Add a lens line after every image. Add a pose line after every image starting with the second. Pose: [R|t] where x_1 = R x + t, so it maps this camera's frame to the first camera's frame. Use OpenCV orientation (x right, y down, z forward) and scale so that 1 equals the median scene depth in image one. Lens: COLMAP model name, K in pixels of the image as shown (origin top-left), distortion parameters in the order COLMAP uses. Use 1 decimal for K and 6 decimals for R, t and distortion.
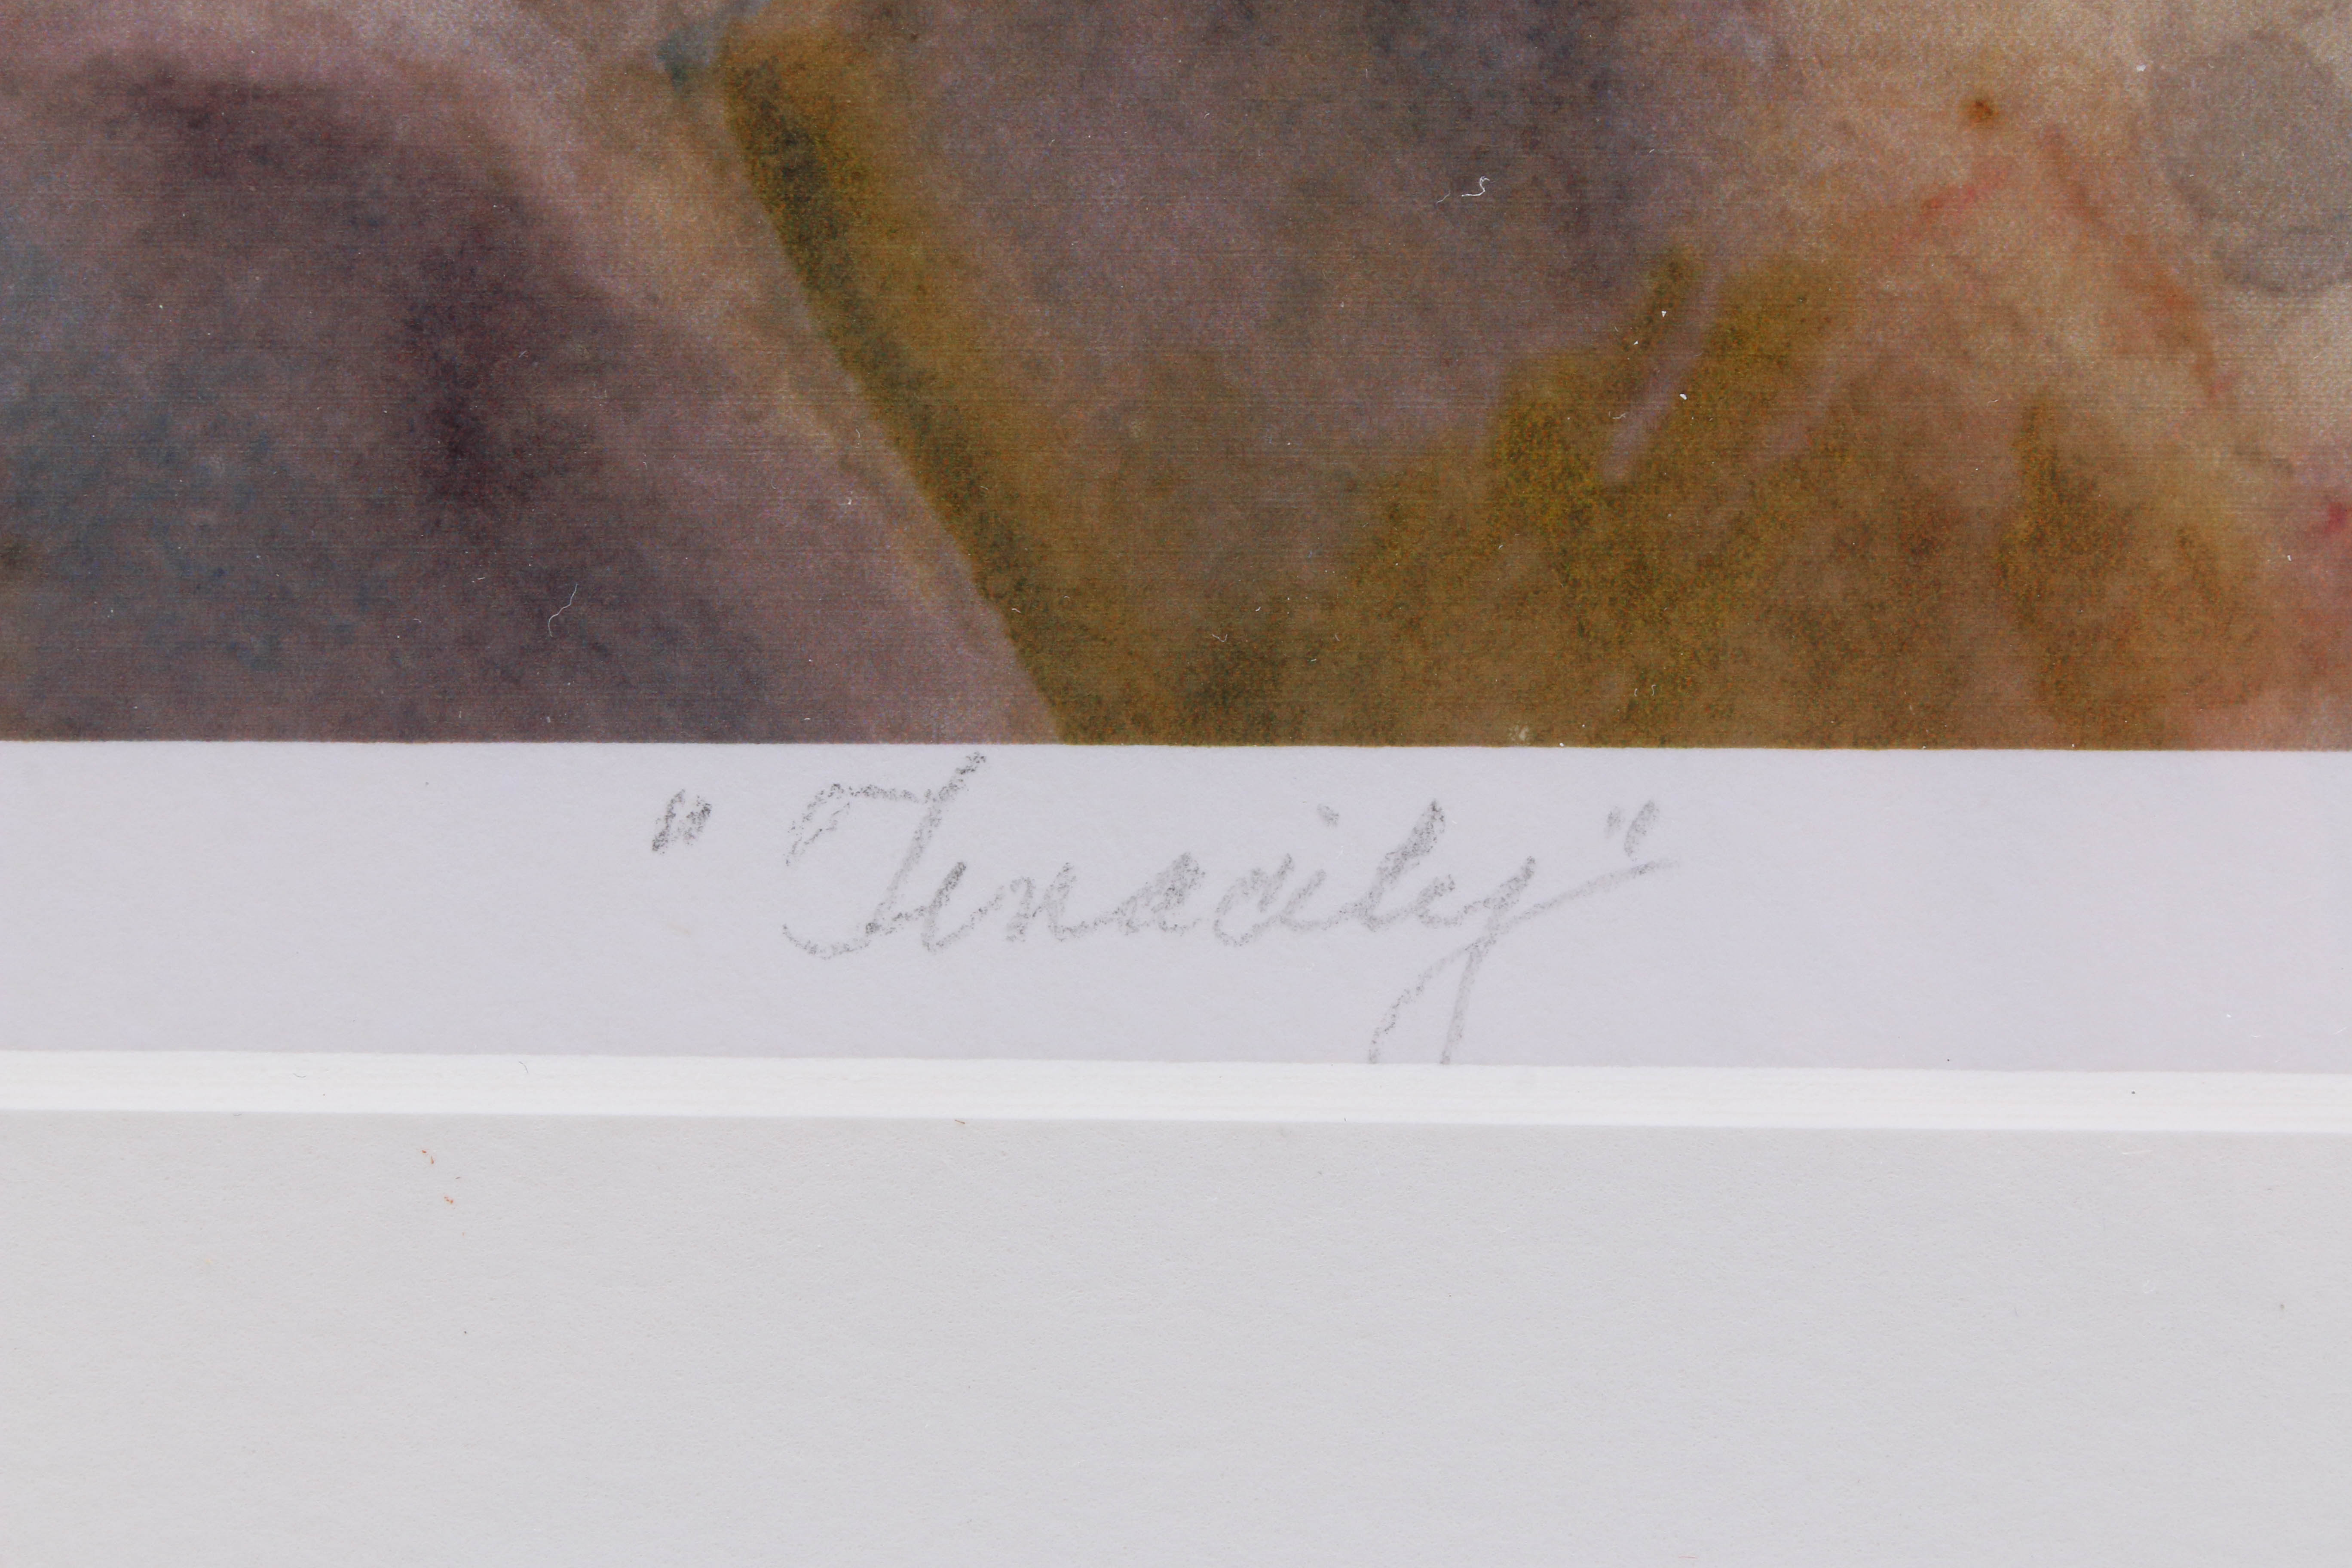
lens RADIAL K [[5955.6, 0, 1175.7], [0, 5955.6, 798.6], [0, 0, 1]] dist [-0.029443, 0.000000]
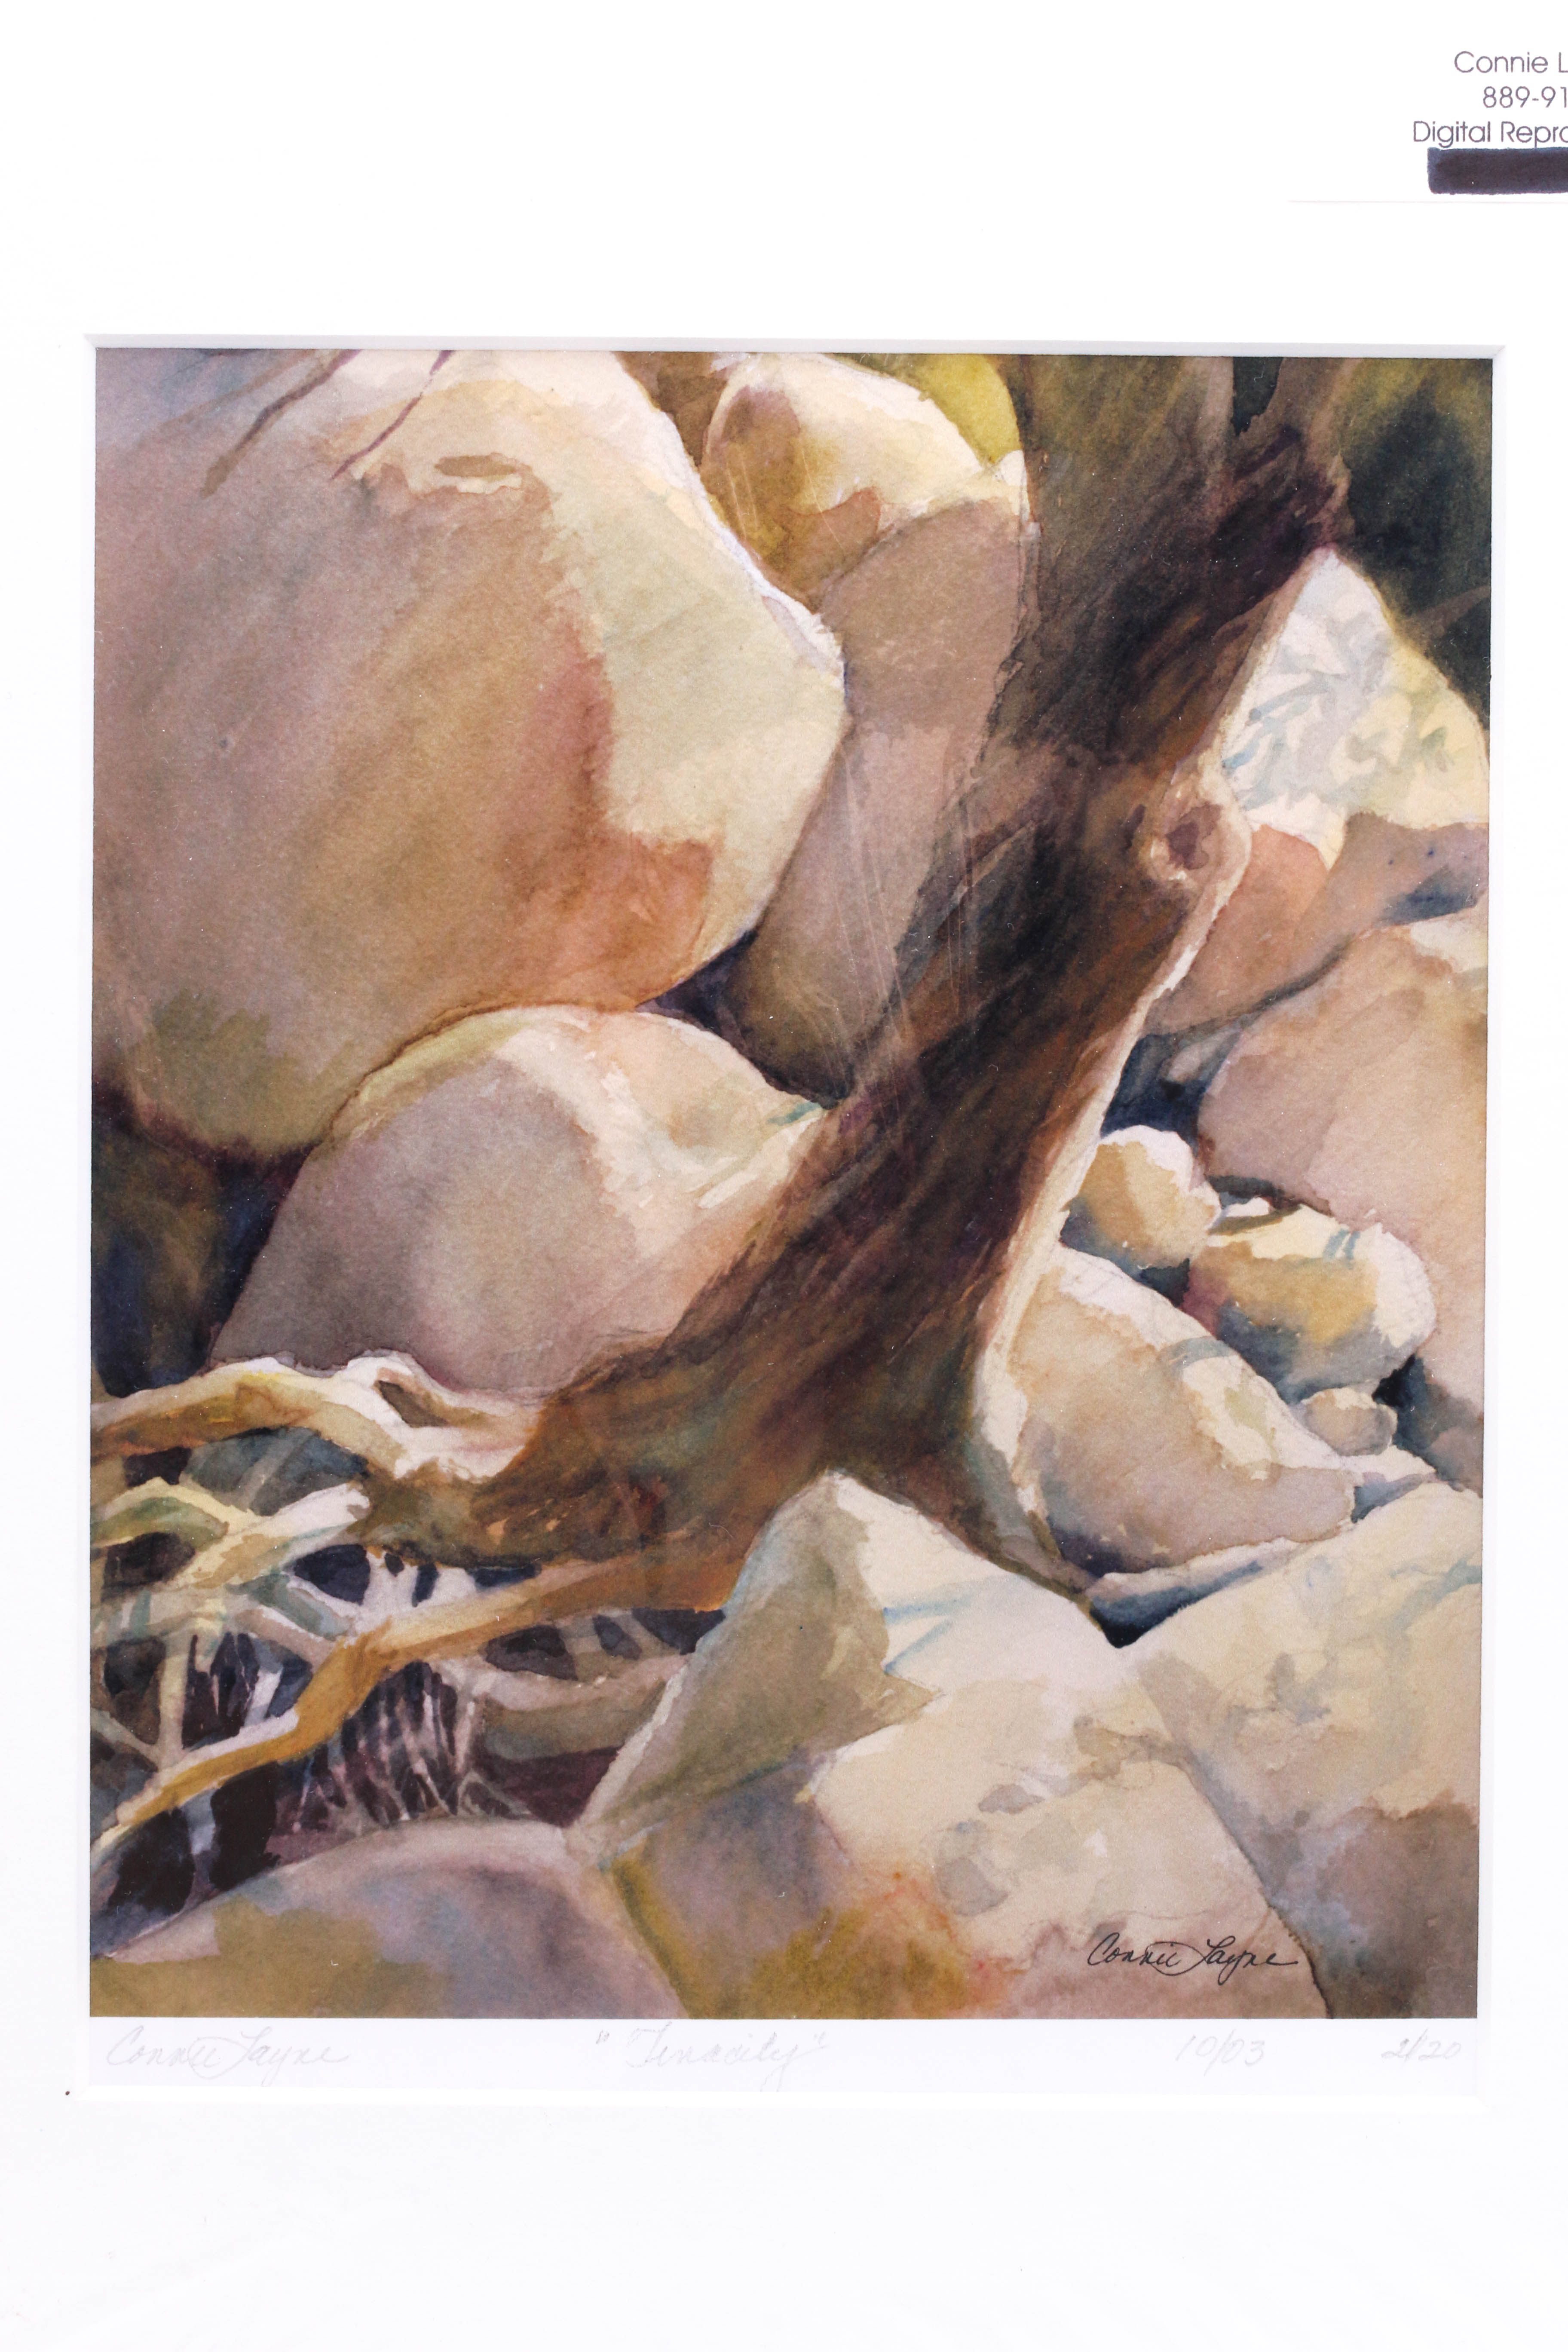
lens RADIAL K [[3988.4, 0, 783.5], [0, 3988.4, 1172.6], [0, 0, 1]] dist [-0.025561, 0.000000]
pose [[0.999819, -0.004272, -0.018536, 0.107910], [0.003263, 0.998529, -0.054118, -0.475406], [0.018740, 0.054047, 0.998362, -1.972593]]
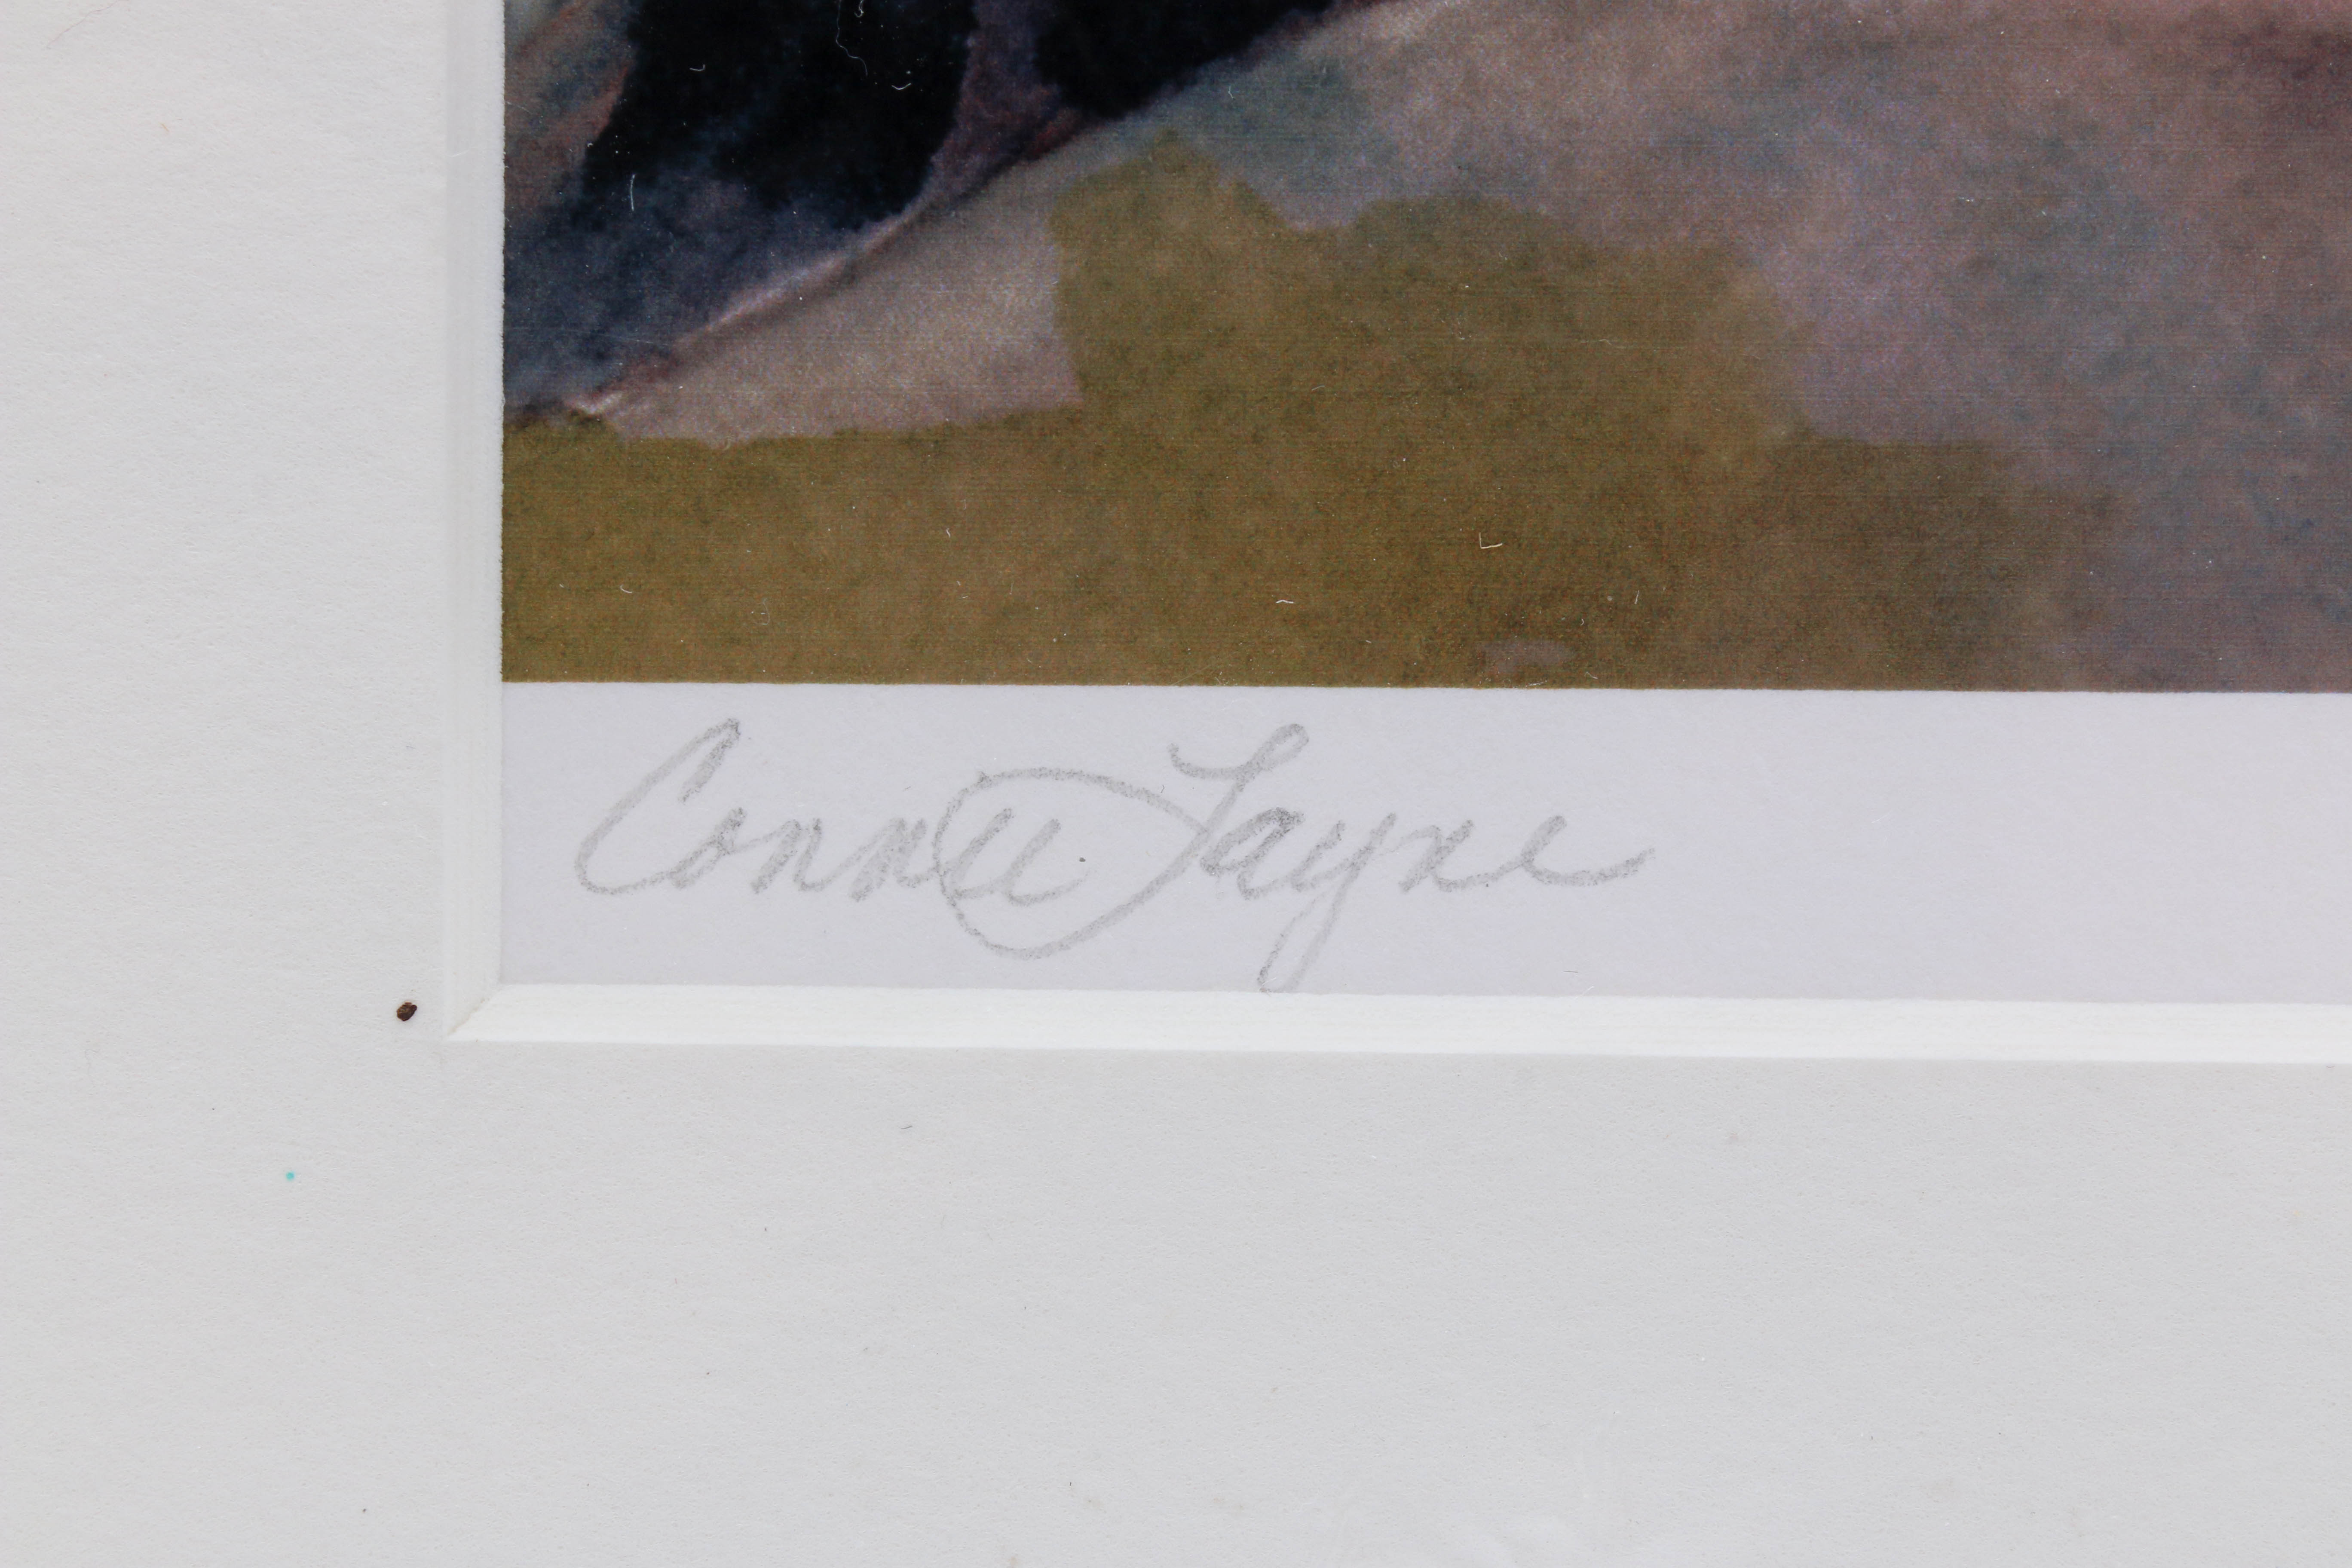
lens RADIAL K [[5854.6, 0, 1176.2], [0, 5854.6, 772.7], [0, 0, 1]] dist [-0.070207, 0.000000]
pose [[0.999935, 0.001379, -0.011346, -0.339772], [-0.001304, 0.999977, 0.006656, -0.002541], [0.011355, -0.006641, 0.999913, 0.018594]]
